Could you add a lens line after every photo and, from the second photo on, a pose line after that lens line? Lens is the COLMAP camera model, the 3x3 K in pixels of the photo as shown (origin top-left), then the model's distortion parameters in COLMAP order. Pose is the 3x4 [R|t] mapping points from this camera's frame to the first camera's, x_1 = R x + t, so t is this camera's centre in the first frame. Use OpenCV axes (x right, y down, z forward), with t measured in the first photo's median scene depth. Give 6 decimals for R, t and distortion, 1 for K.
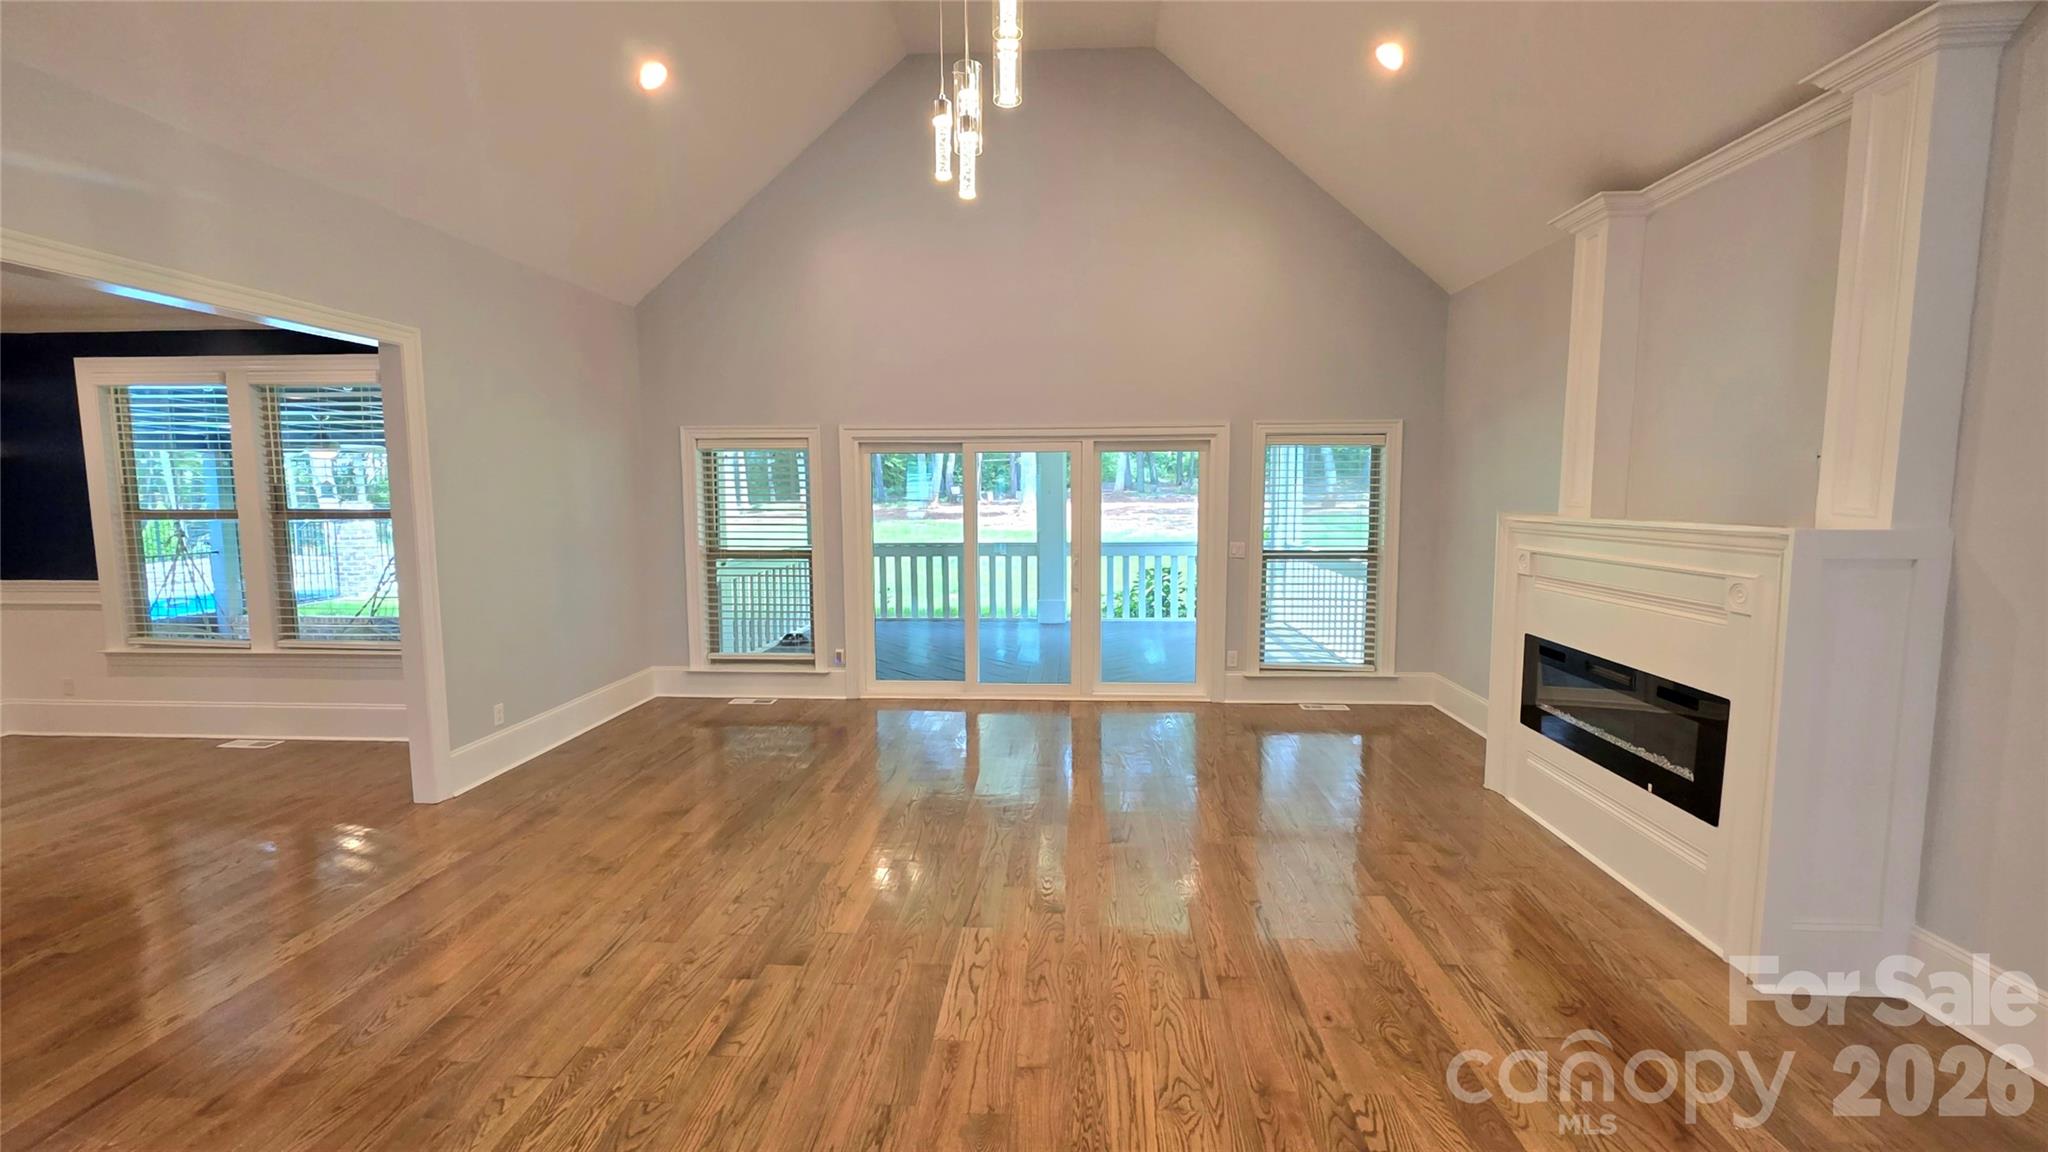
lens RADIAL K [[828.2, 0, 1019.1], [0, 828.2, 571.3], [0, 0, 1]] dist [0.000287, -0.000019]
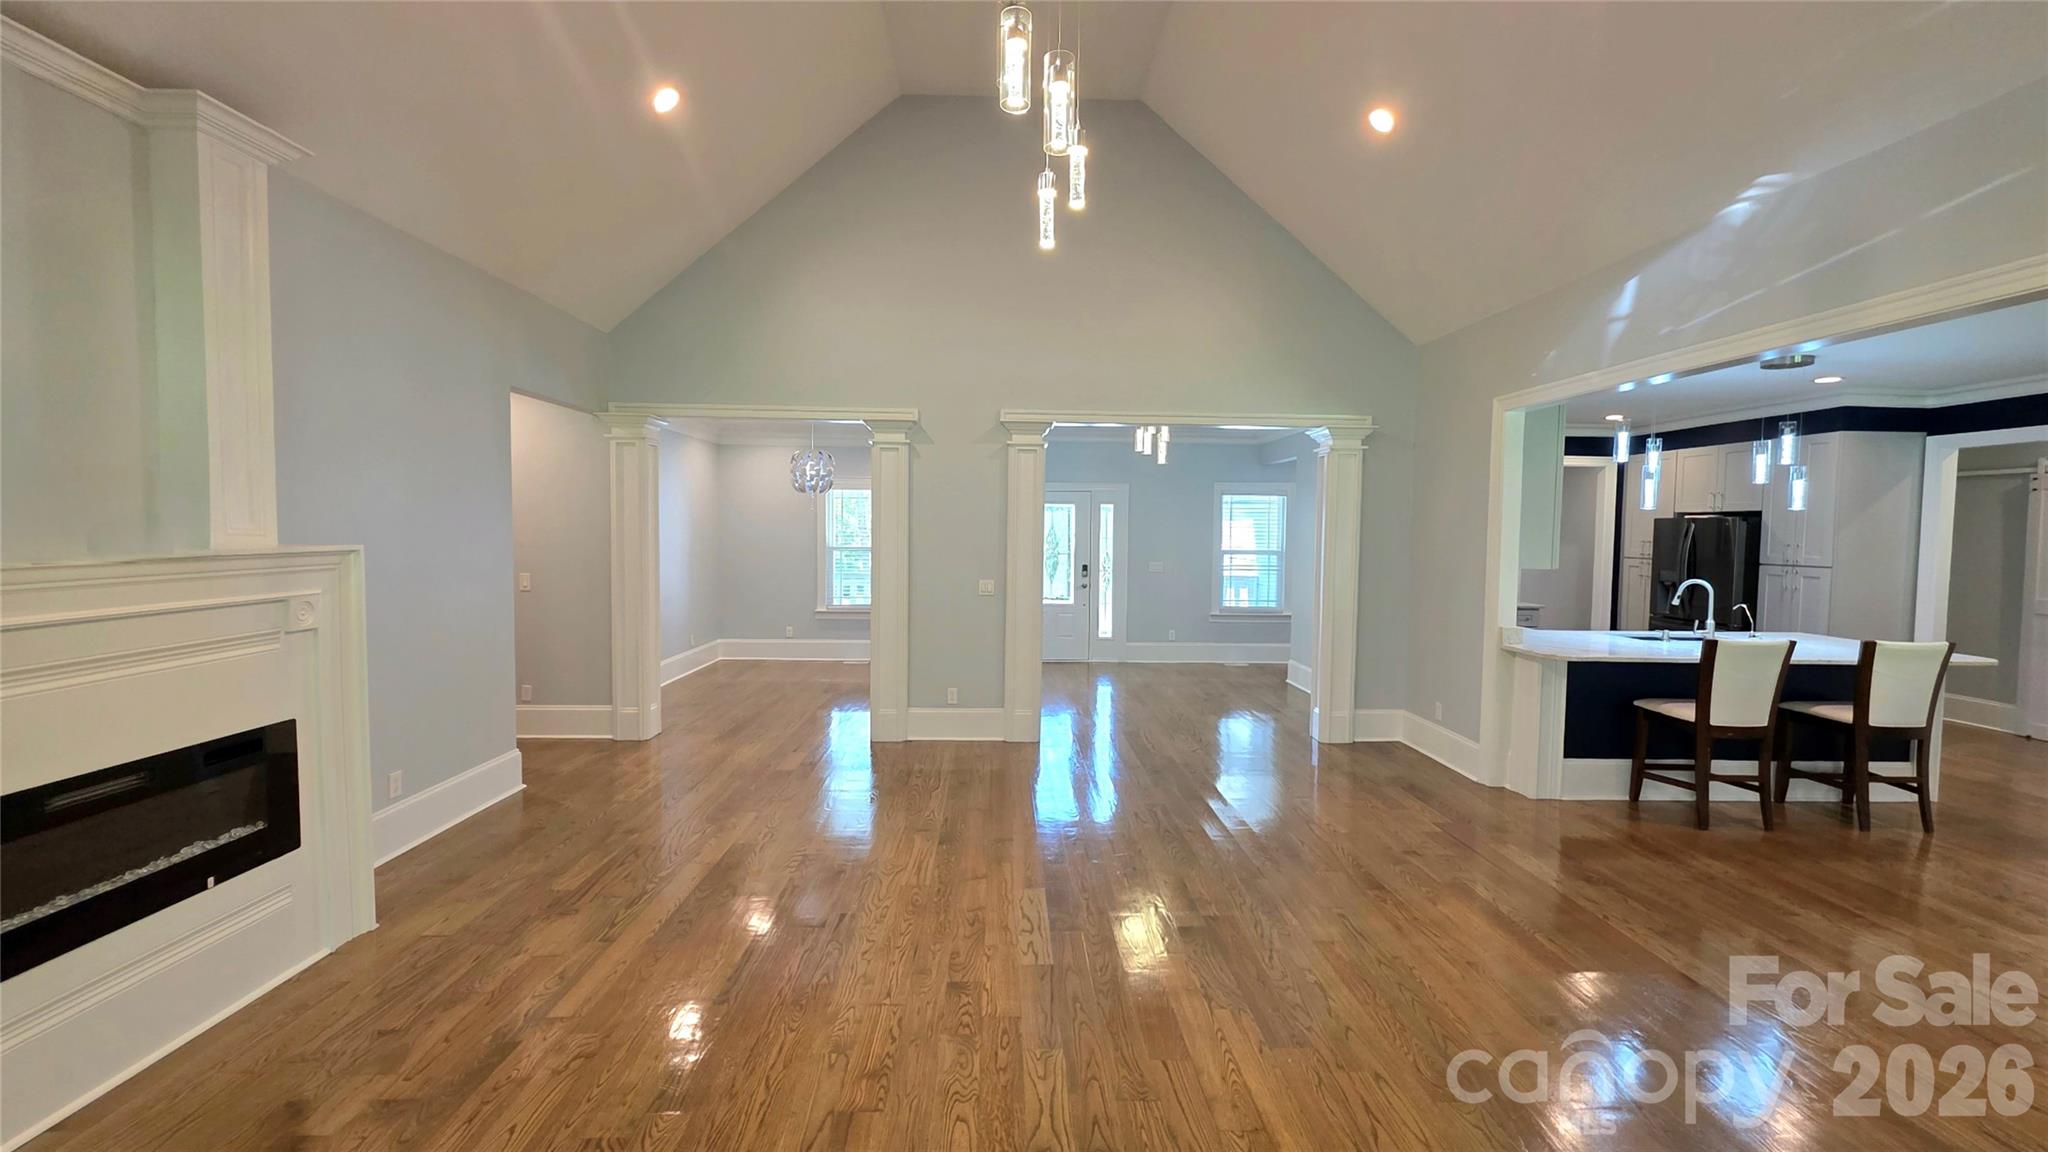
lens RADIAL K [[828.2, 0, 1019.1], [0, 828.2, 571.3], [0, 0, 1]] dist [0.000287, -0.000019]
pose [[-0.995951, -0.003868, -0.089812, 0.041324], [-0.017141, 0.988916, 0.147486, -0.116617], [0.088246, 0.148429, -0.984978, 1.269847]]
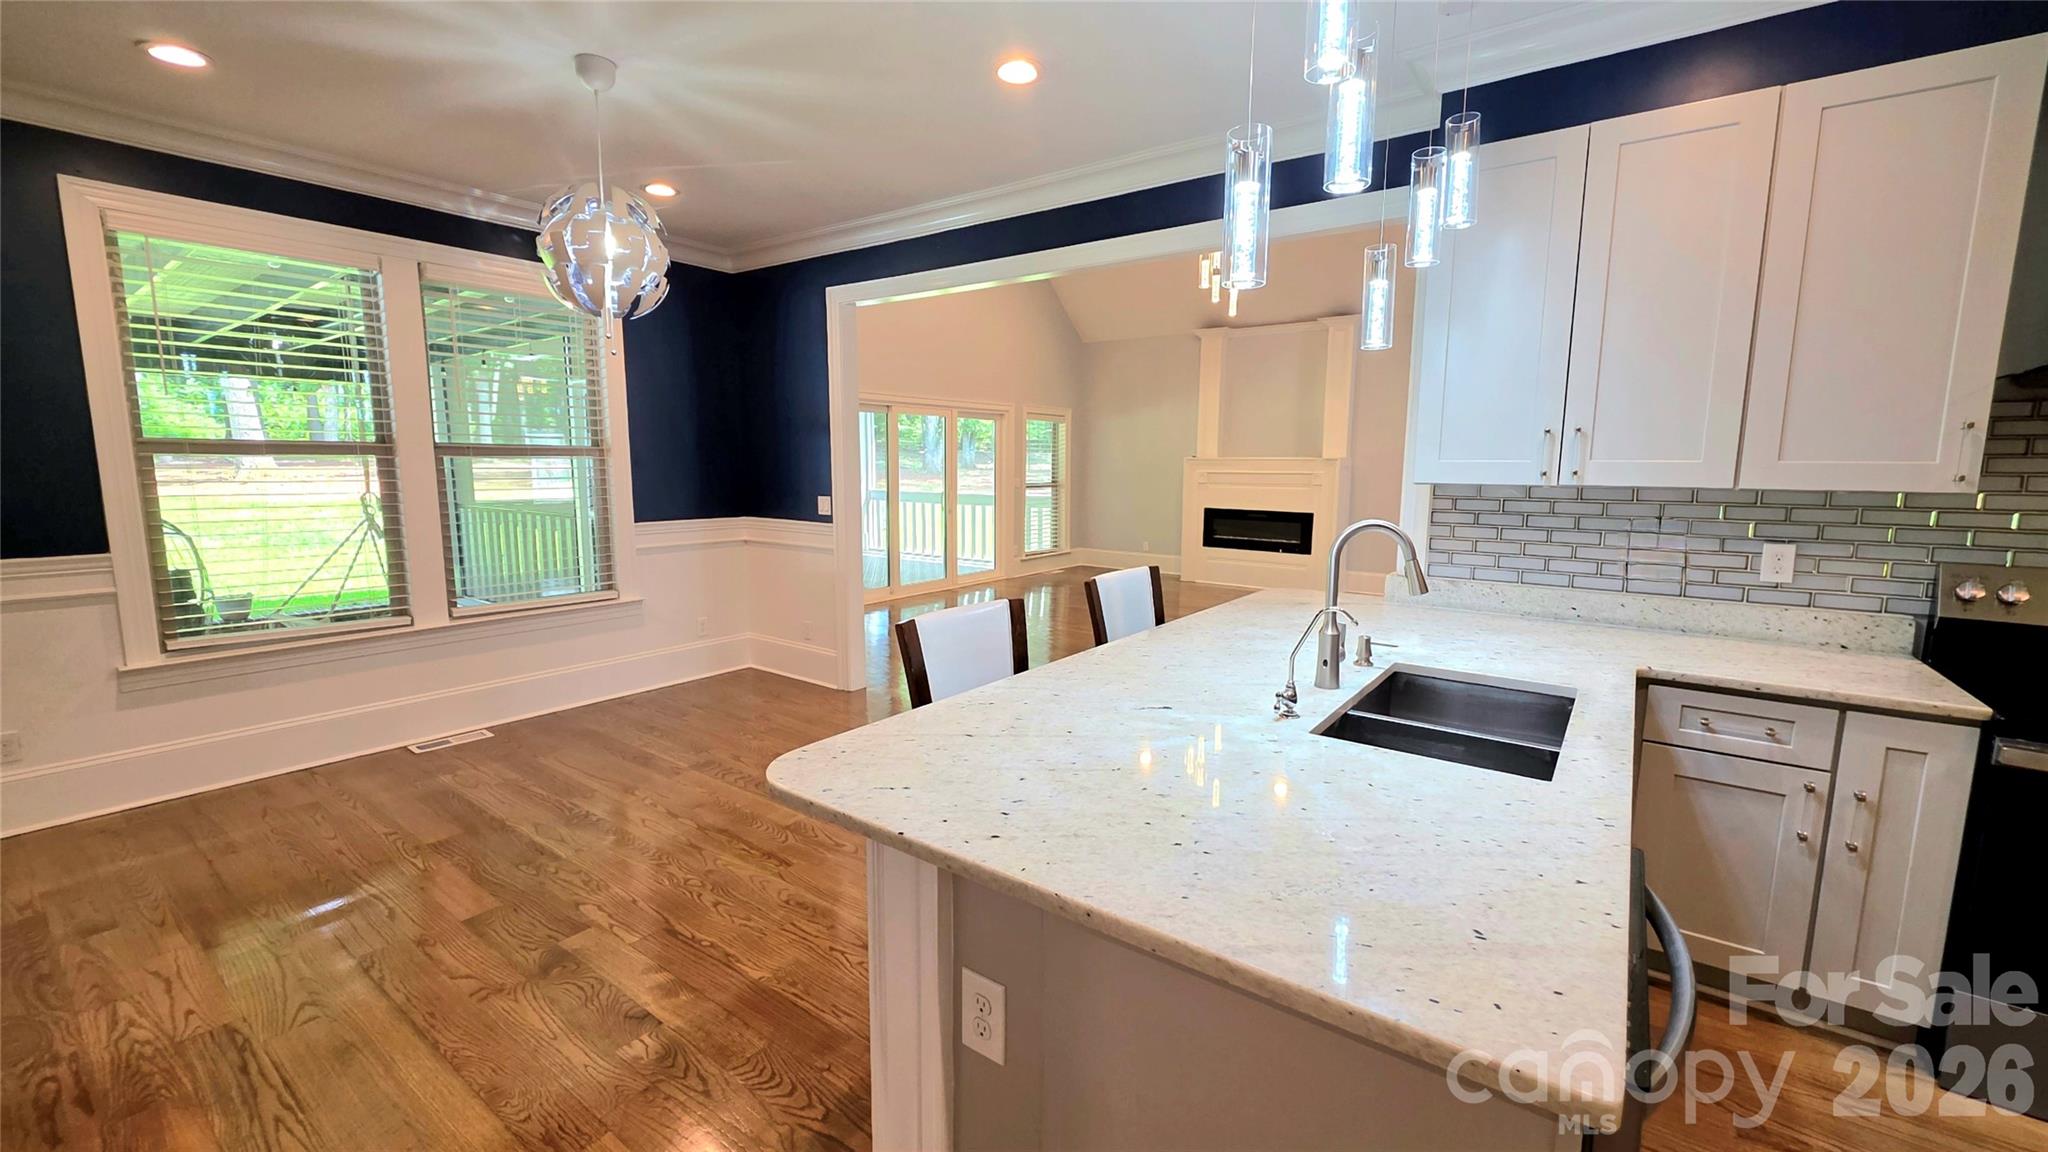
lens RADIAL K [[828.2, 0, 1019.1], [0, 828.2, 571.3], [0, 0, 1]] dist [0.000287, -0.000019]
pose [[0.545166, -0.104678, 0.831767, -1.487256], [0.074110, 0.994307, 0.076560, 0.031143], [-0.835046, 0.019904, 0.549820, 0.127346]]
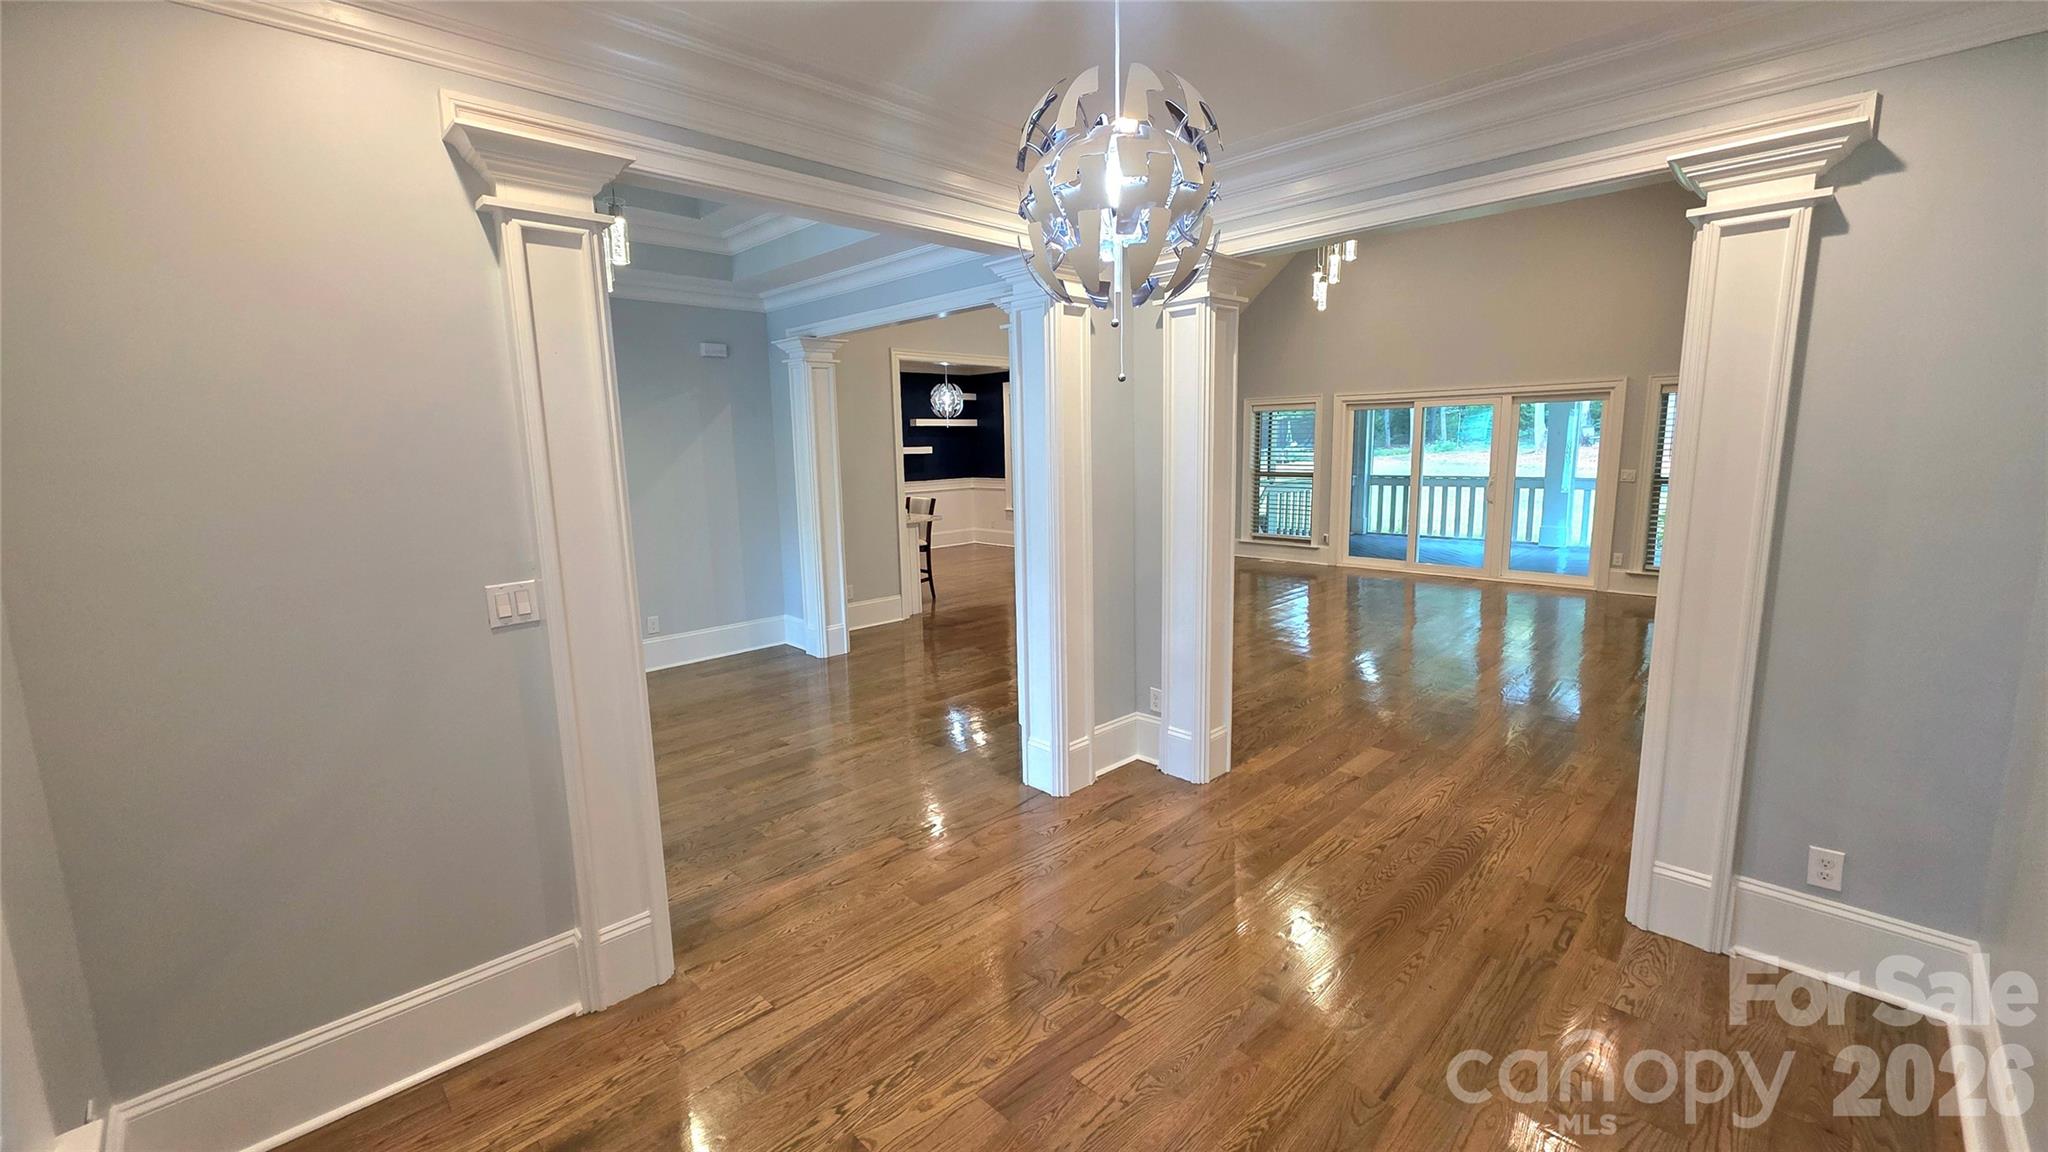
lens RADIAL K [[828.2, 0, 1019.1], [0, 828.2, 571.3], [0, 0, 1]] dist [0.000287, -0.000019]
pose [[0.739070, 0.094692, -0.666940, 0.601389], [-0.046210, 0.994865, 0.090043, 0.069649], [0.672042, -0.035729, 0.739651, -0.847334]]
